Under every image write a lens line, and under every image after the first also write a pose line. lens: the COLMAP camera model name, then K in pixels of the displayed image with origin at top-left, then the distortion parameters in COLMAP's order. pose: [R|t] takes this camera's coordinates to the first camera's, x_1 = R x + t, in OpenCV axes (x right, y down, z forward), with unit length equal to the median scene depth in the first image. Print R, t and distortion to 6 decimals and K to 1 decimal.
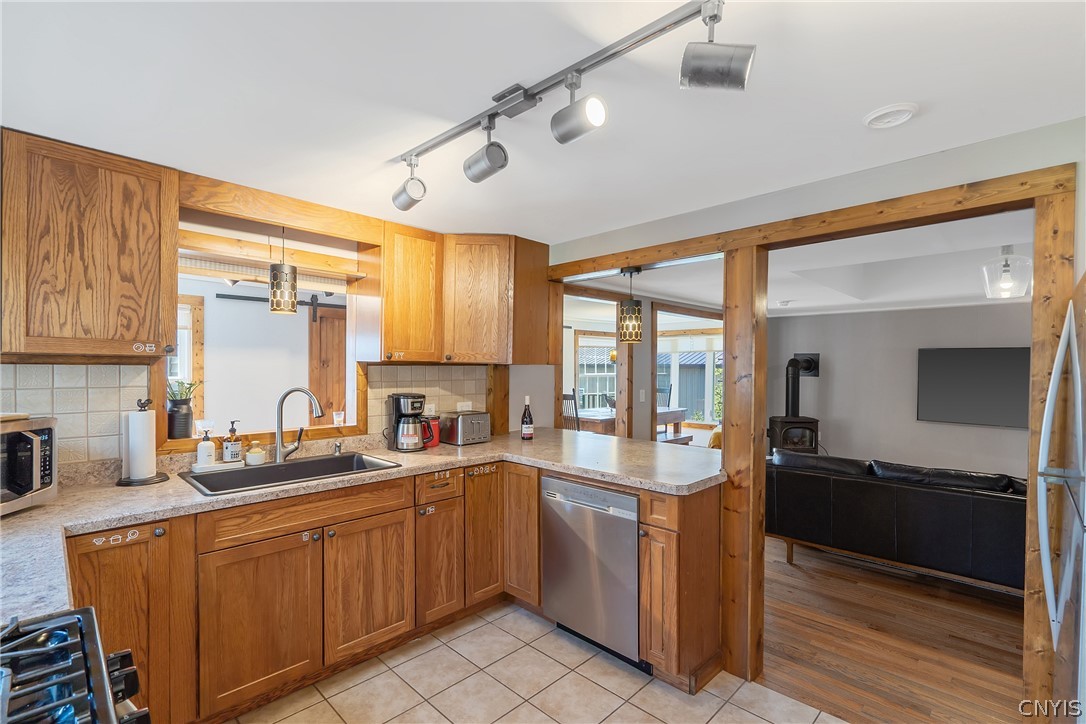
lens RADIAL K [[495.2, 0, 537.3], [0, 495.2, 369.7], [0, 0, 1]] dist [-0.001745, 0.000470]
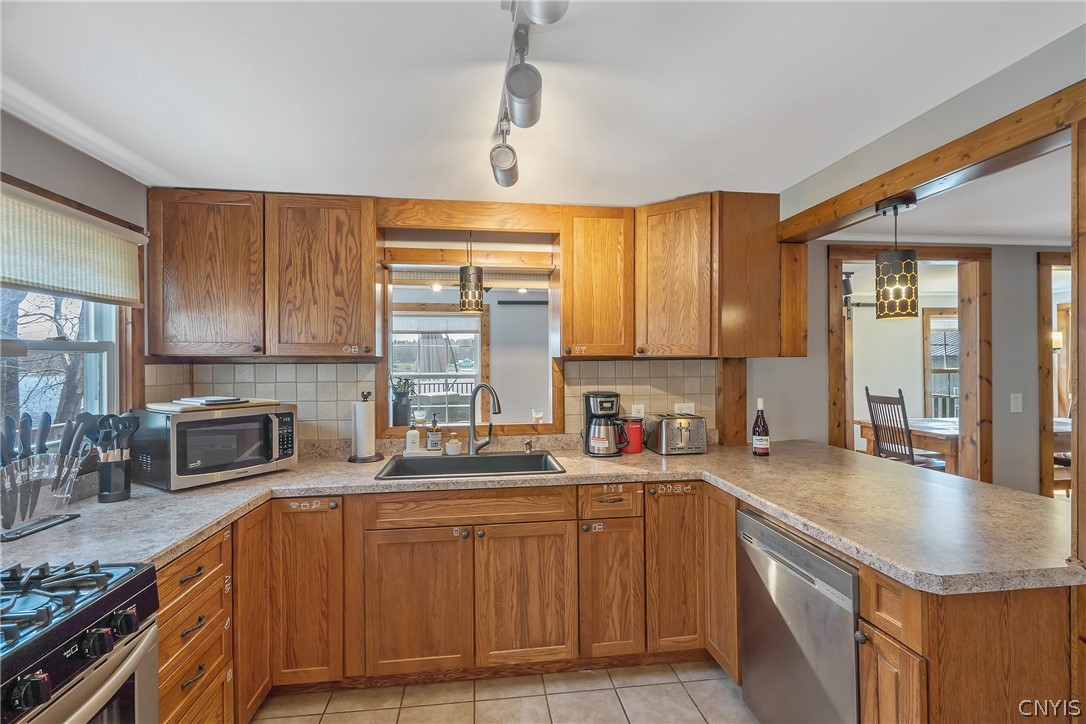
lens RADIAL K [[495.6, 0, 537.8], [0, 495.6, 362.9], [0, 0, 1]] dist [-0.004036, 0.001097]
pose [[0.788208, -0.011600, -0.615300, 0.247488], [0.008735, 0.999932, -0.007661, 0.001579], [0.615347, 0.000664, 0.788256, 0.261294]]
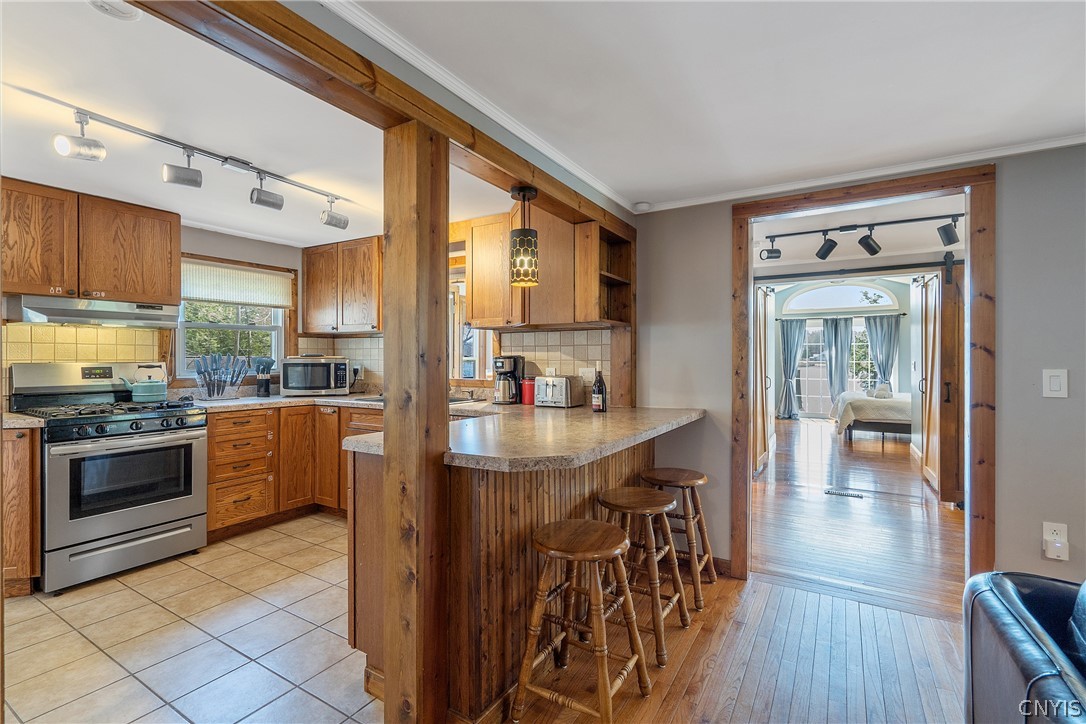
lens RADIAL K [[490.6, 0, 536.1], [0, 490.6, 357.5], [0, 0, 1]] dist [-0.003482, 0.000126]
pose [[0.230206, -0.006836, -0.973118, 1.080754], [-0.004753, 0.999956, -0.008149, 0.075585], [0.973130, 0.006501, 0.230163, 0.967358]]
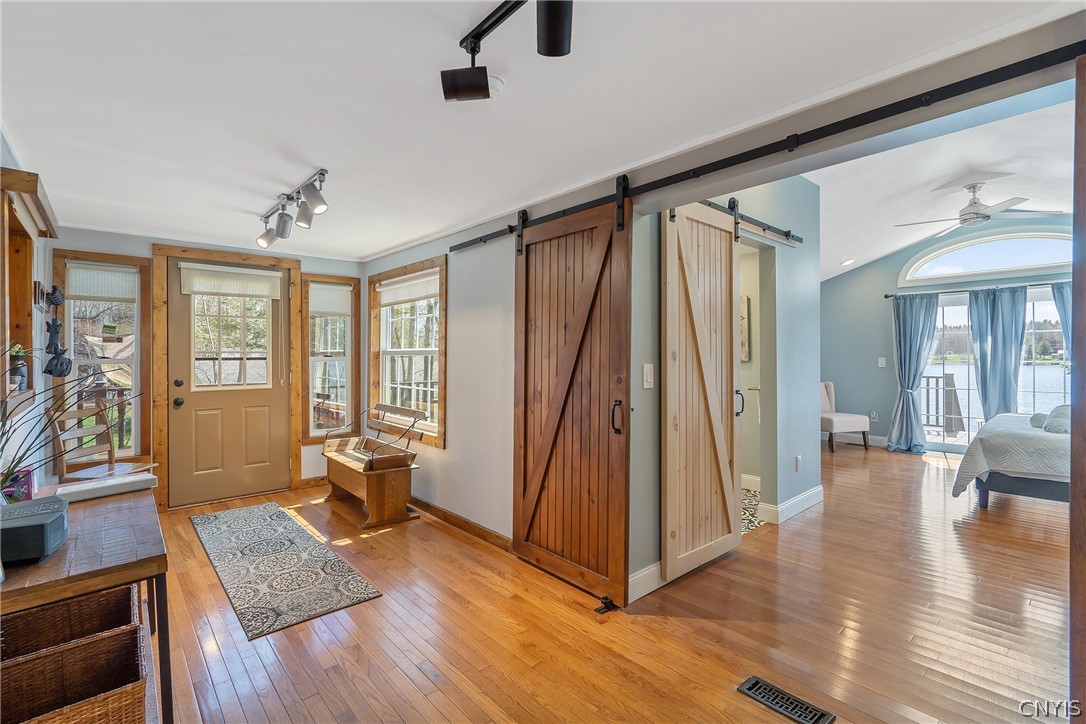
lens RADIAL K [[491.0, 0, 543.0], [0, 491.0, 362.0], [0, 0, 1]] dist [0.003118, 0.000645]
pose [[-0.063271, 0.003339, -0.997991, 0.312899], [-0.001856, 0.999992, 0.003464, 0.063509], [0.997995, 0.002072, -0.063265, 2.195991]]
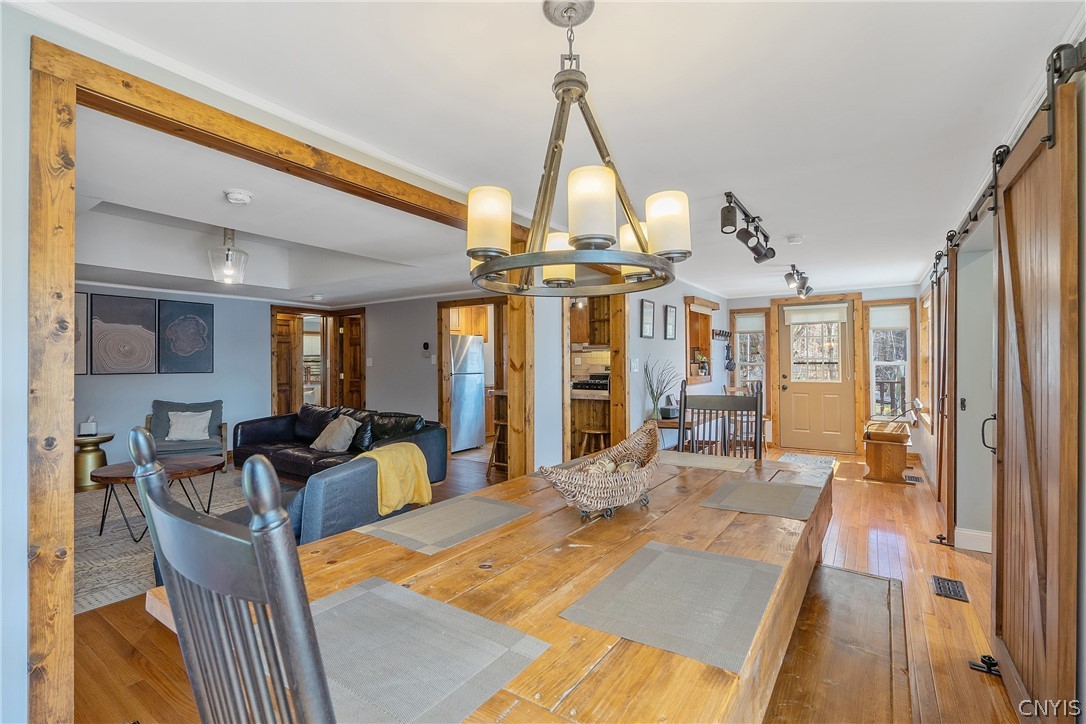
lens RADIAL K [[495.6, 0, 537.8], [0, 495.6, 362.9], [0, 0, 1]] dist [-0.004036, 0.001097]
pose [[-0.983906, -0.002841, -0.178665, 0.671955], [-0.004117, 0.999969, 0.006775, 0.049062], [0.178640, 0.007401, -0.983887, 3.450855]]
